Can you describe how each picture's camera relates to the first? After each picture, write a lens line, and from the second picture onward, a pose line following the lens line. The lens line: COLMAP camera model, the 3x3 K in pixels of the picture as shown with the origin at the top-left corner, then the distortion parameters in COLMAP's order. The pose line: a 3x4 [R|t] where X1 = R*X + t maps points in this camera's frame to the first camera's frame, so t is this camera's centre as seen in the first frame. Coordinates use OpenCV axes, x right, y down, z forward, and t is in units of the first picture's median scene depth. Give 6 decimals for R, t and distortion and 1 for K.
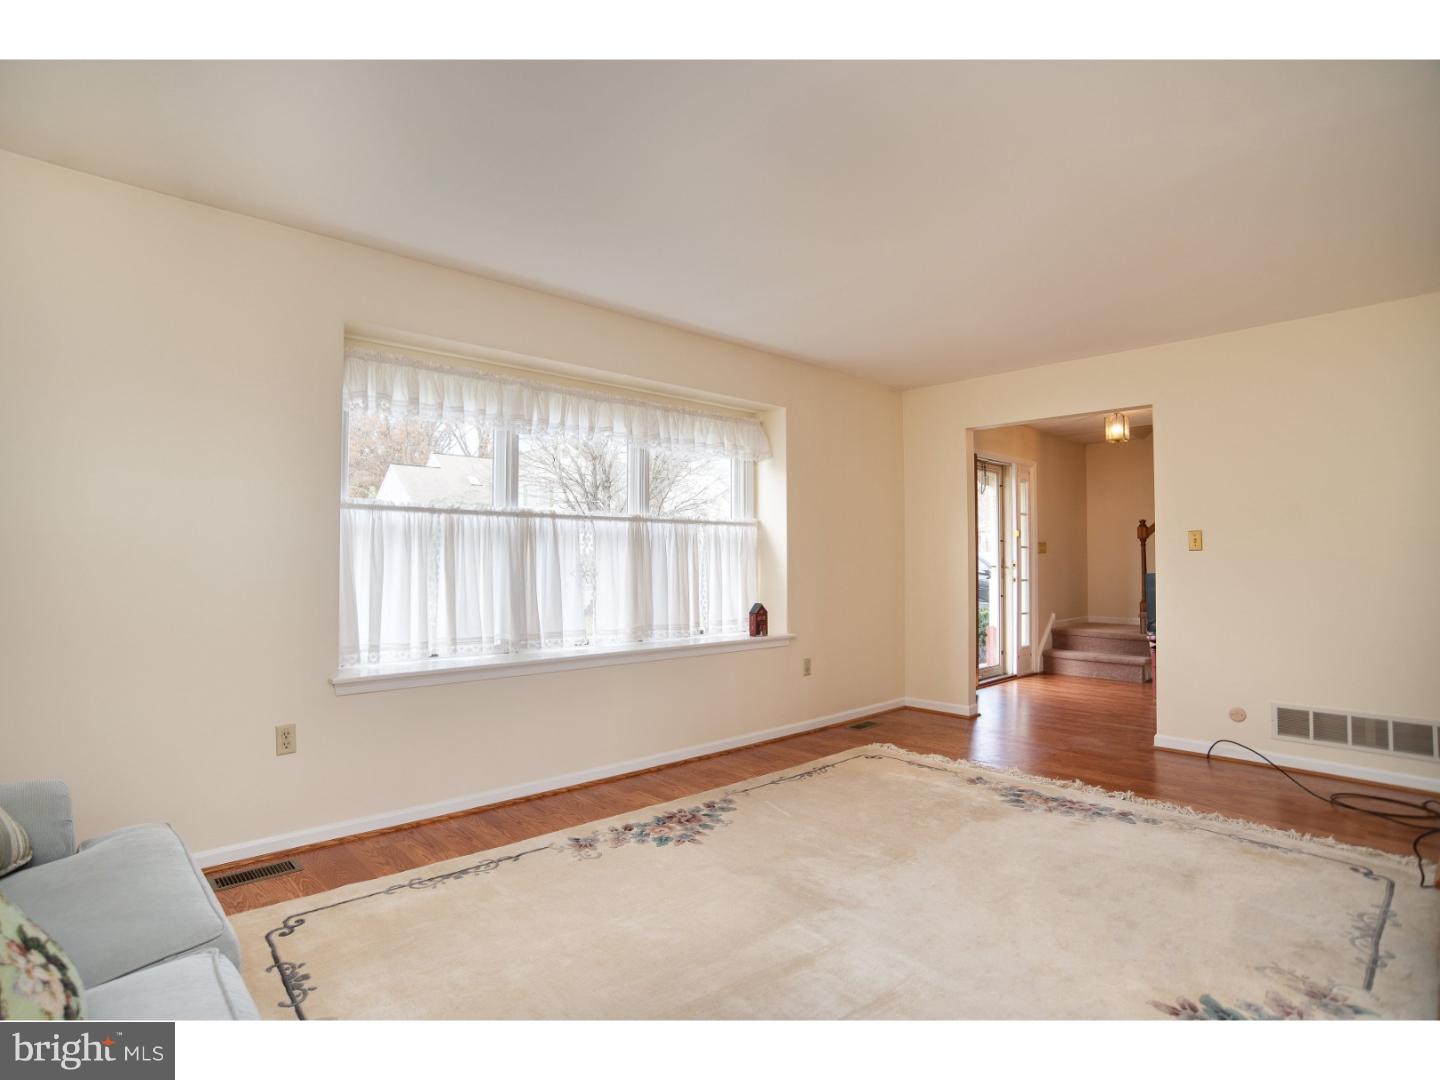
lens RADIAL K [[748.1, 0, 710.4], [0, 748.1, 529.7], [0, 0, 1]] dist [-0.051080, 0.000548]
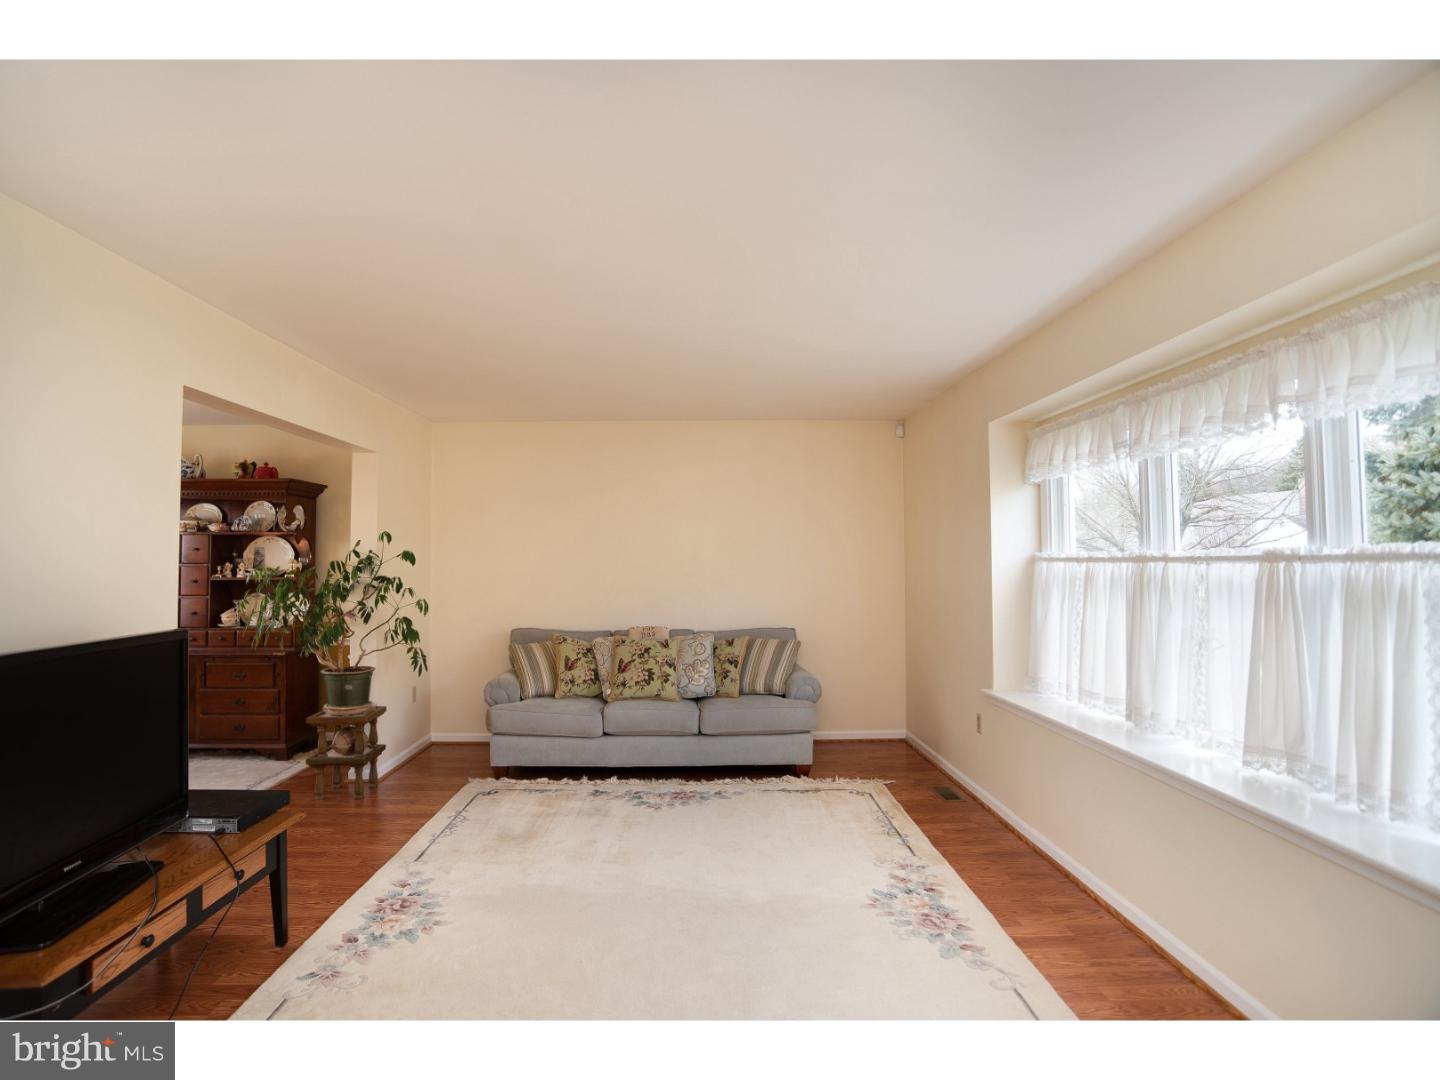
lens RADIAL K [[748.1, 0, 710.4], [0, 748.1, 529.7], [0, 0, 1]] dist [-0.051080, 0.000548]
pose [[-0.669194, -0.032984, -0.742355, 0.647910], [0.024666, 0.997478, -0.066554, -0.010137], [0.742678, -0.062849, -0.666693, 1.153874]]
